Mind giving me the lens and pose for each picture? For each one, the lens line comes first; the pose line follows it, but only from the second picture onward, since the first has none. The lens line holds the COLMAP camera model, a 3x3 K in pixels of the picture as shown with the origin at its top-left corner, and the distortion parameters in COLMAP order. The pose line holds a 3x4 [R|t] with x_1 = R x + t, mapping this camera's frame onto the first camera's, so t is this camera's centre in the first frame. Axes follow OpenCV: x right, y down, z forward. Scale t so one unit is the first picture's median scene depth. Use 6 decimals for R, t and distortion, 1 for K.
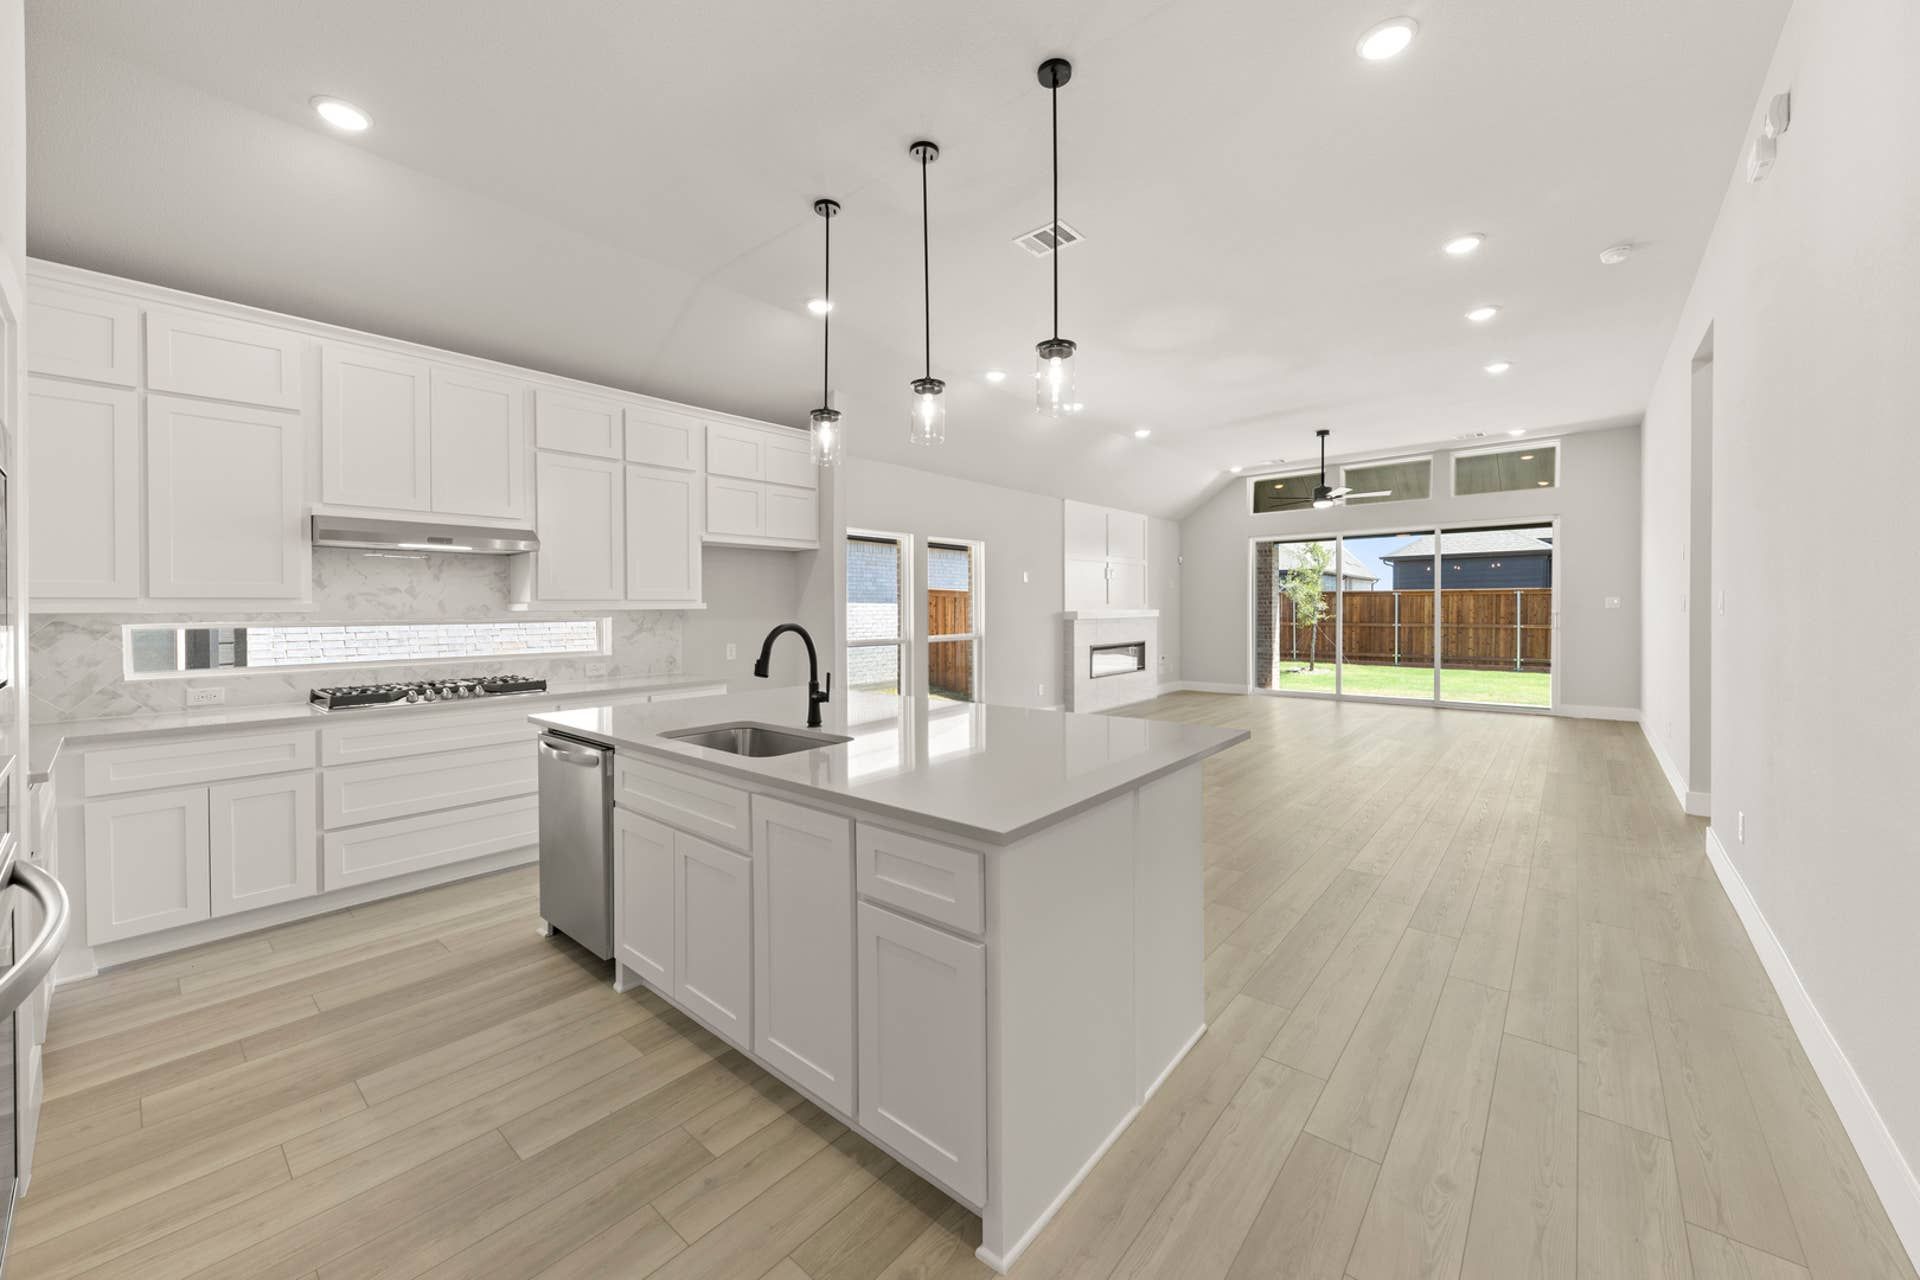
lens RADIAL K [[751.4, 0, 928.3], [0, 751.4, 628.2], [0, 0, 1]] dist [0.006558, 0.000656]
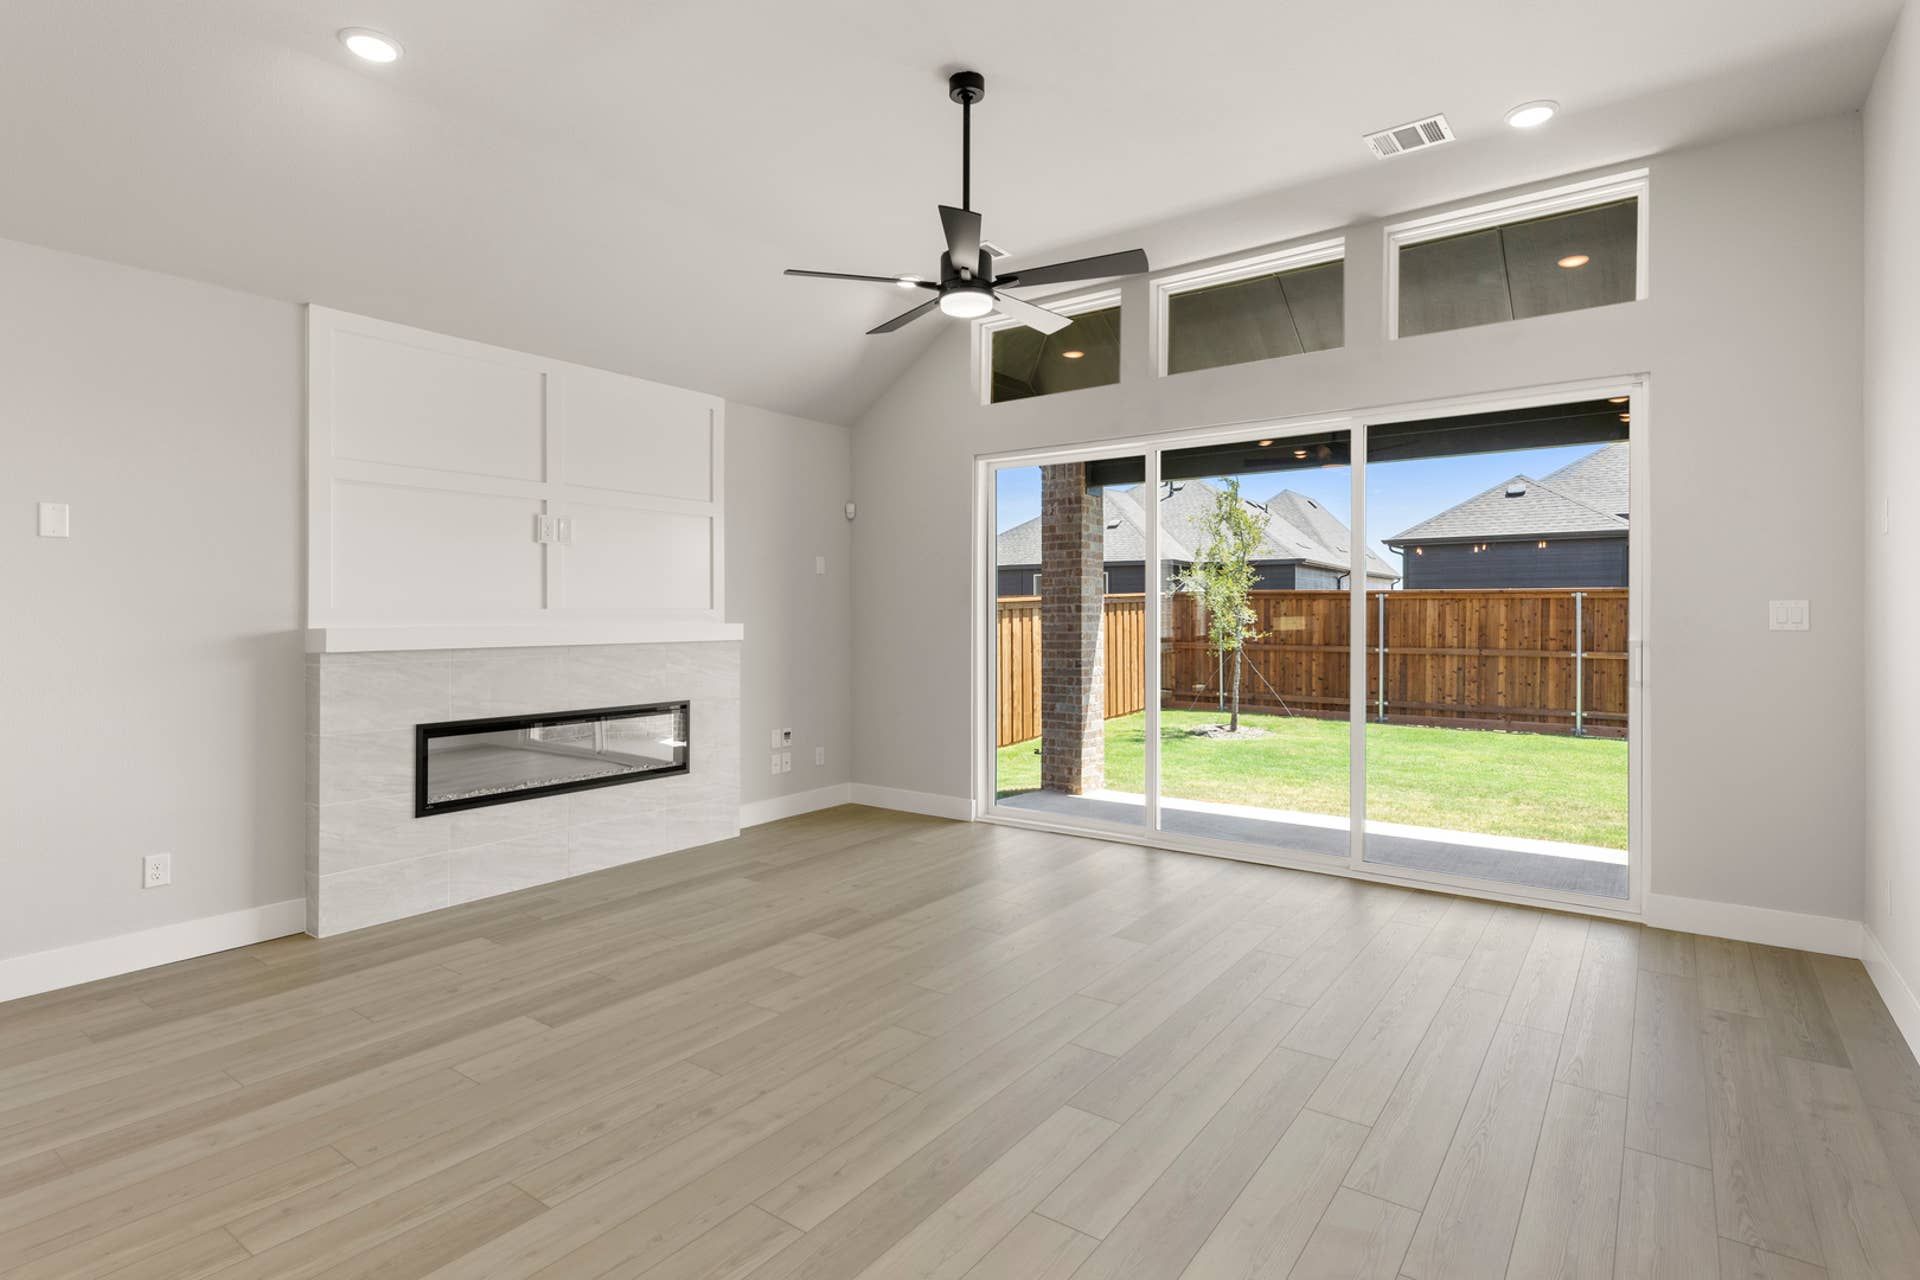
lens RADIAL K [[944.2, 0, 985.5], [0, 944.2, 618.0], [0, 0, 1]] dist [0.008771, -0.006750]
pose [[0.995934, 0.007428, 0.089782, 0.427576], [-0.005449, 0.999737, -0.022262, -0.018307], [-0.089923, 0.021682, 0.995713, 0.515874]]
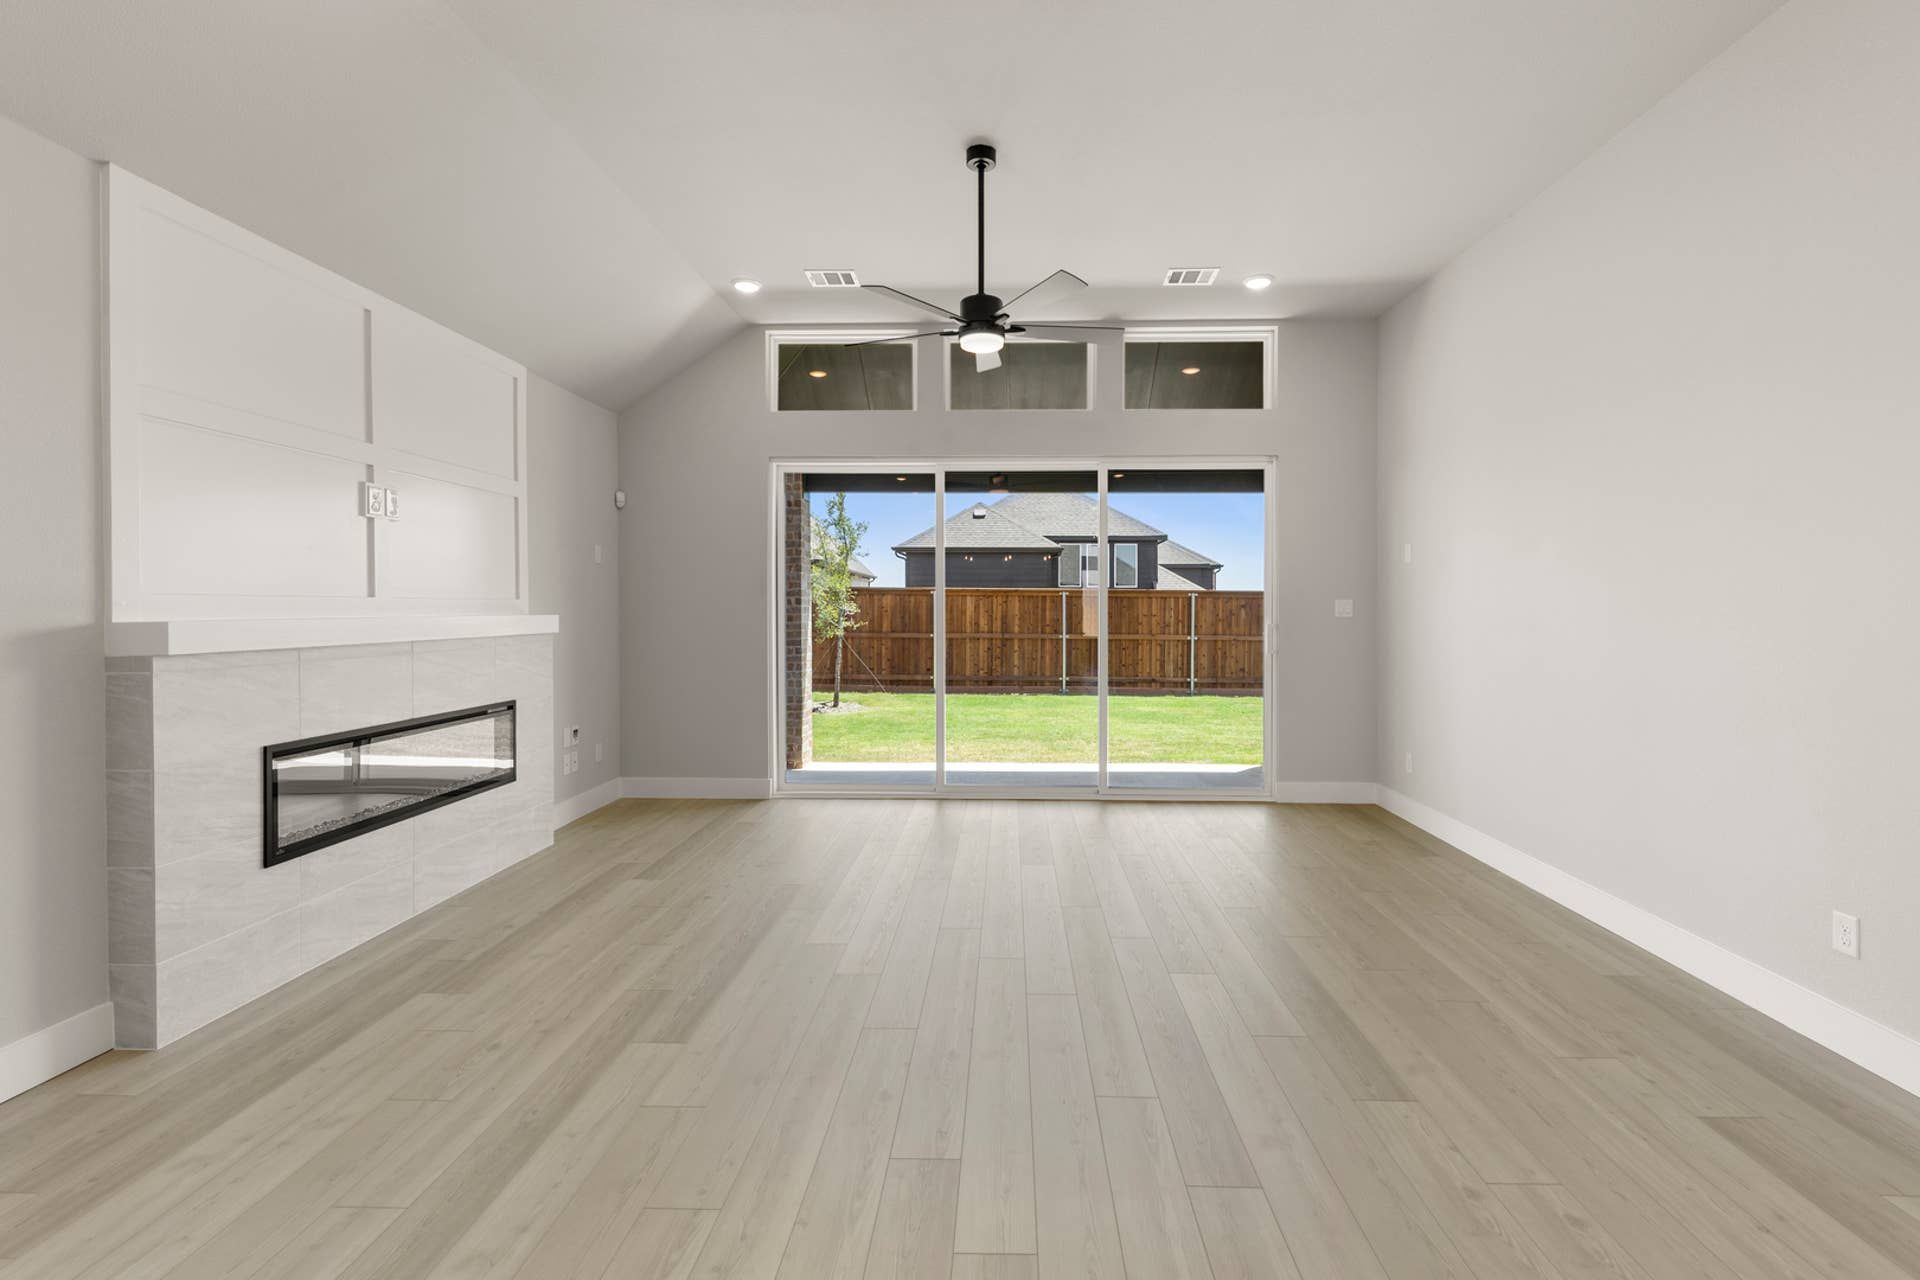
lens RADIAL K [[850.7, 0, 969.3], [0, 850.7, 617.2], [0, 0, 1]] dist [0.000606, -0.002736]
pose [[0.770389, 0.002780, 0.637569, 0.209534], [0.008018, 0.999869, -0.014048, -0.016985], [-0.637524, 0.015935, 0.770266, 0.582381]]
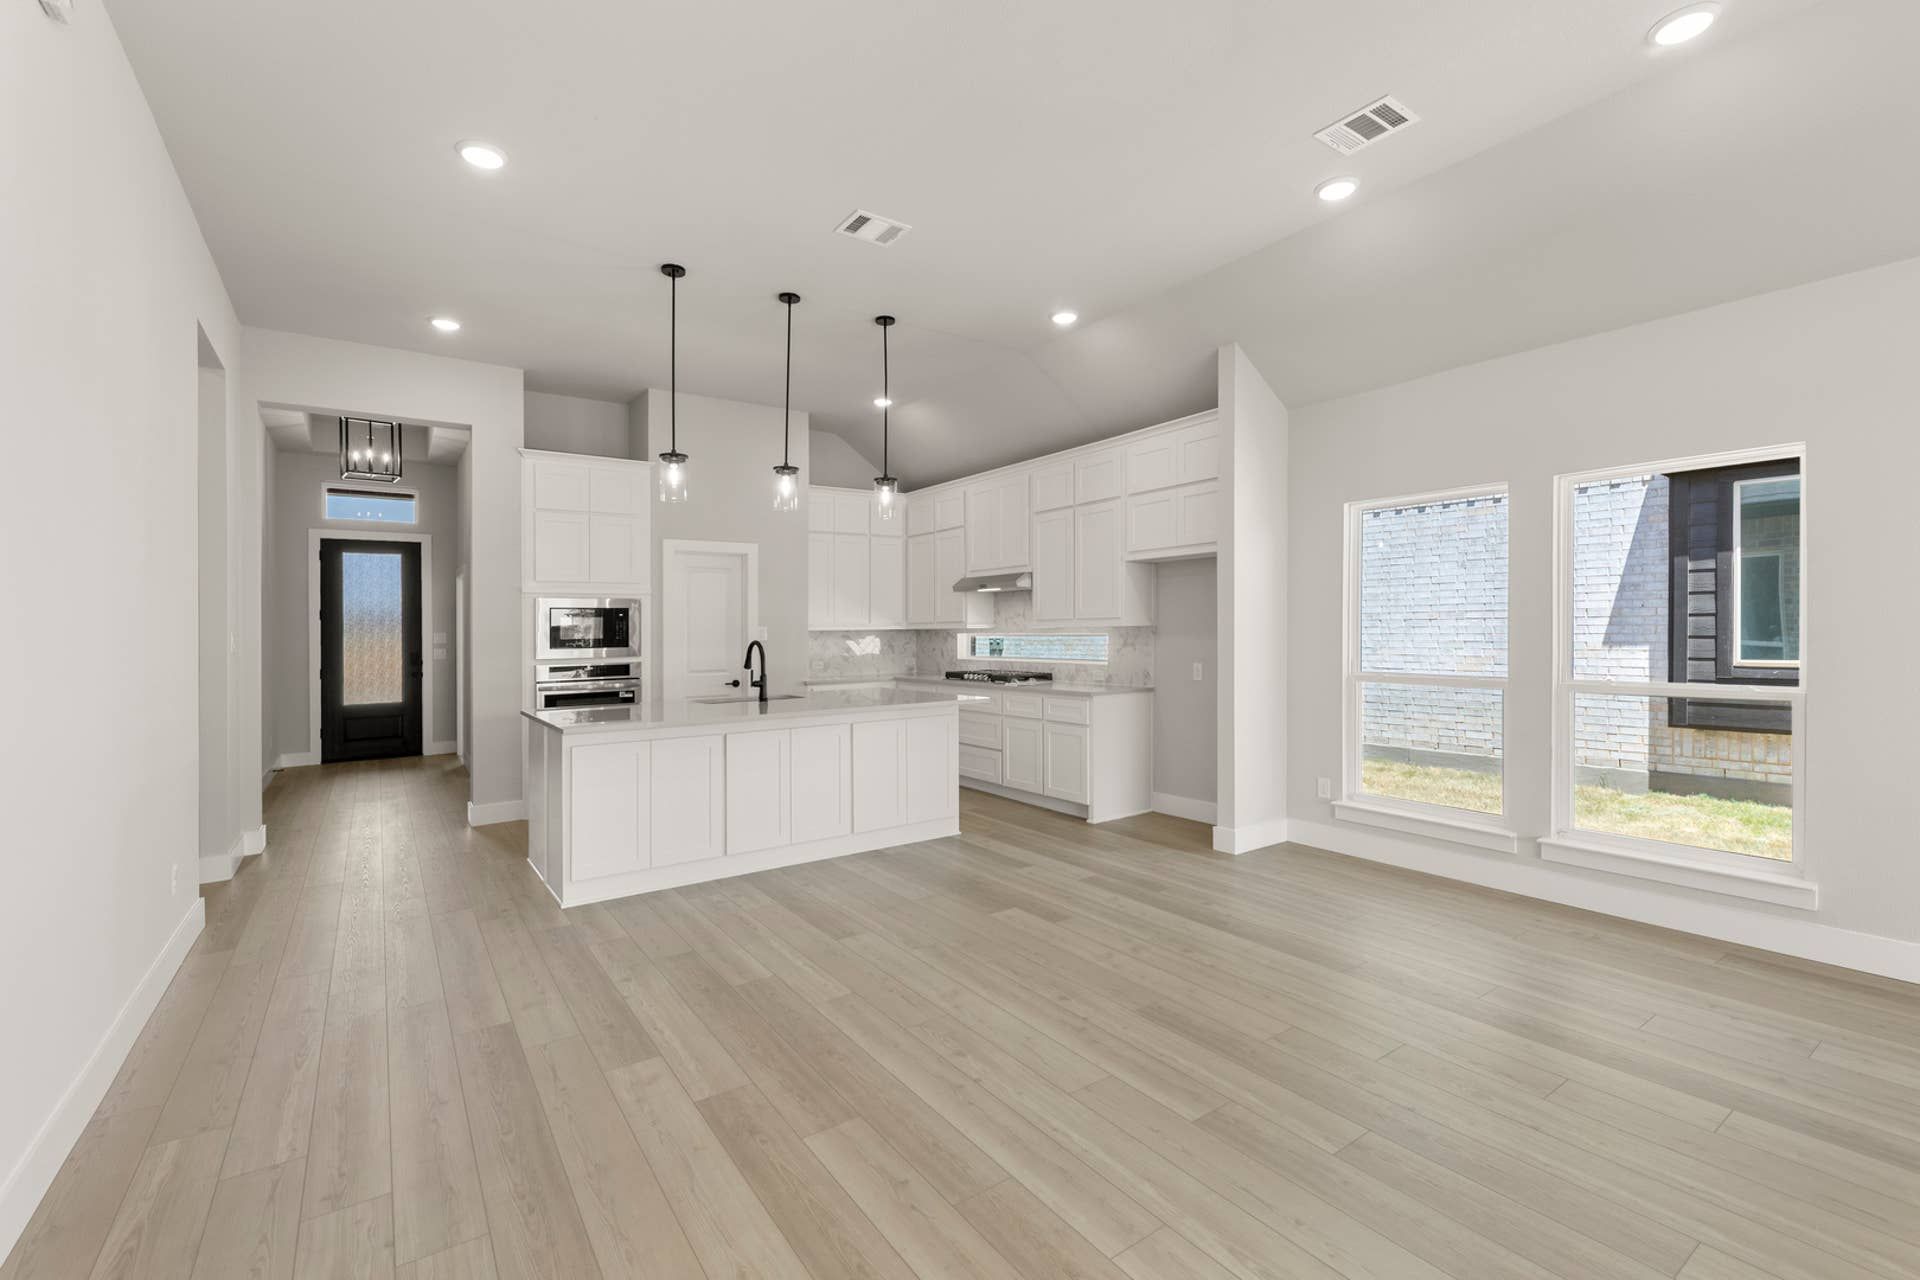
lens RADIAL K [[822.1, 0, 951.3], [0, 822.1, 612.7], [0, 0, 1]] dist [0.011178, -0.000816]
pose [[-0.260132, -0.006123, -0.965554, 0.488932], [-0.007888, 0.999960, -0.004216, -0.021144], [0.965541, 0.006520, -0.260170, 0.599243]]
